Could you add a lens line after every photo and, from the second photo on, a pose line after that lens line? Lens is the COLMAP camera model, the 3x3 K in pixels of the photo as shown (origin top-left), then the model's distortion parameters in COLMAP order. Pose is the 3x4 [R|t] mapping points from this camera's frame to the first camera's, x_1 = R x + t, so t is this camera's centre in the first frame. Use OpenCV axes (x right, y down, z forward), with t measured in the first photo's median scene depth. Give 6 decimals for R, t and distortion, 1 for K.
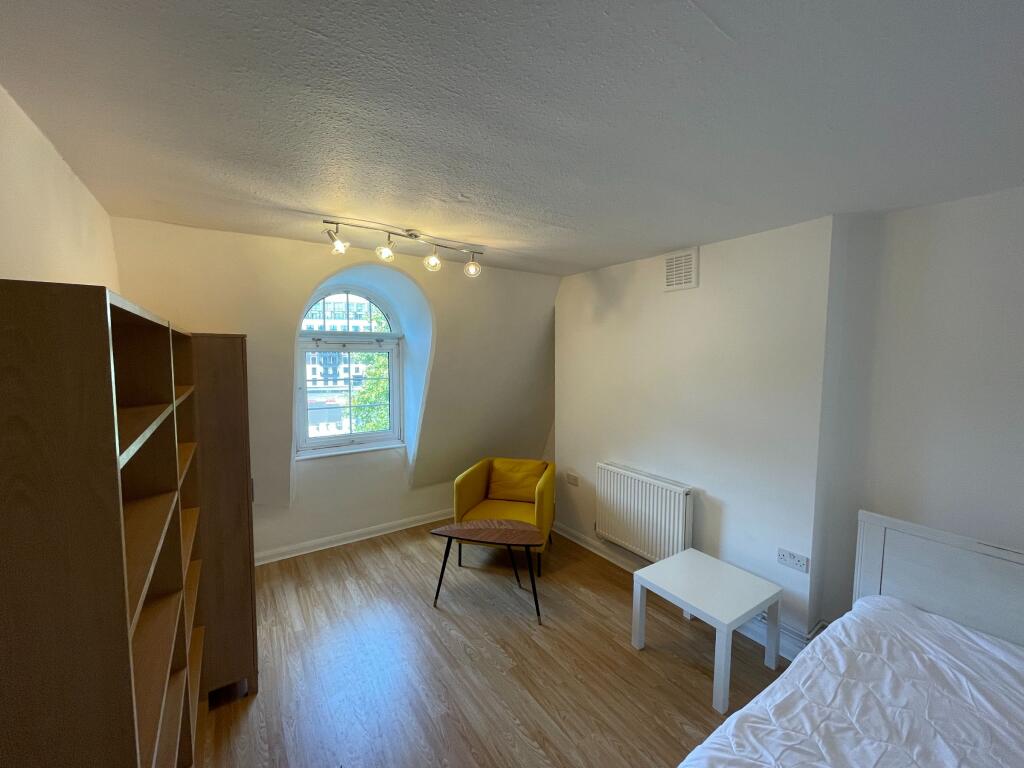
lens RADIAL K [[418.2, 0, 512.0], [0, 418.2, 384.0], [0, 0, 1]] dist [-0.001029, 0.000059]
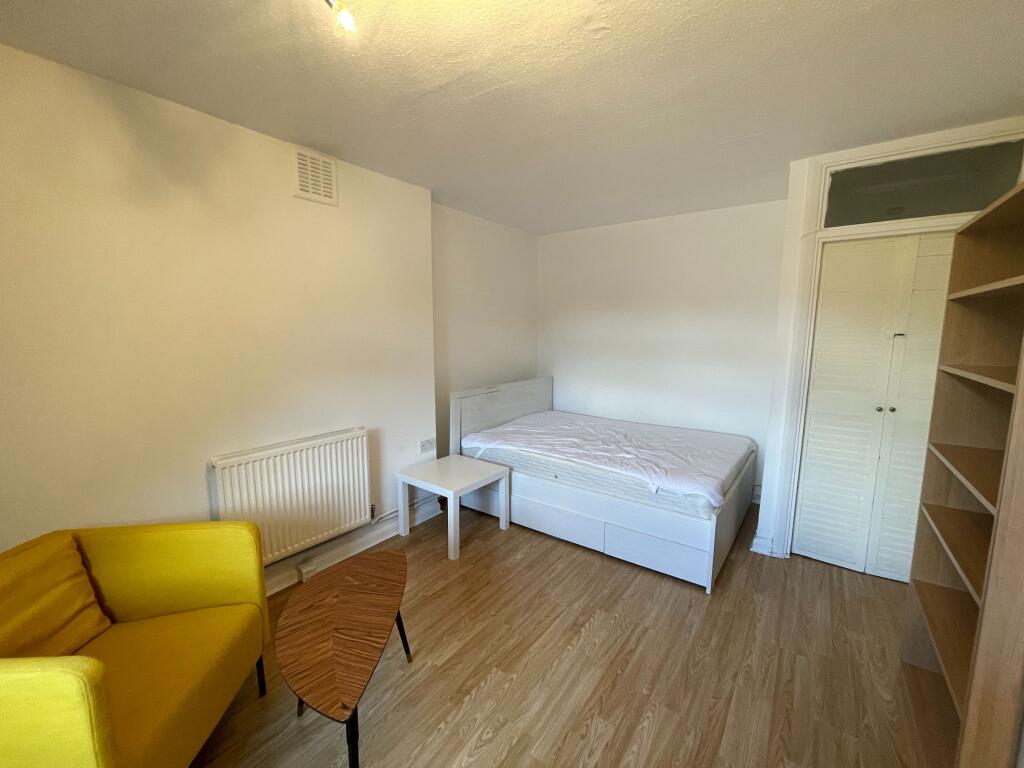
lens RADIAL K [[418.2, 0, 512.0], [0, 418.2, 384.0], [0, 0, 1]] dist [-0.001029, 0.000059]
pose [[-0.331665, -0.130748, 0.934293, -0.677215], [0.068038, 0.984455, 0.161921, 0.025407], [-0.940941, 0.117271, -0.317613, 1.186825]]
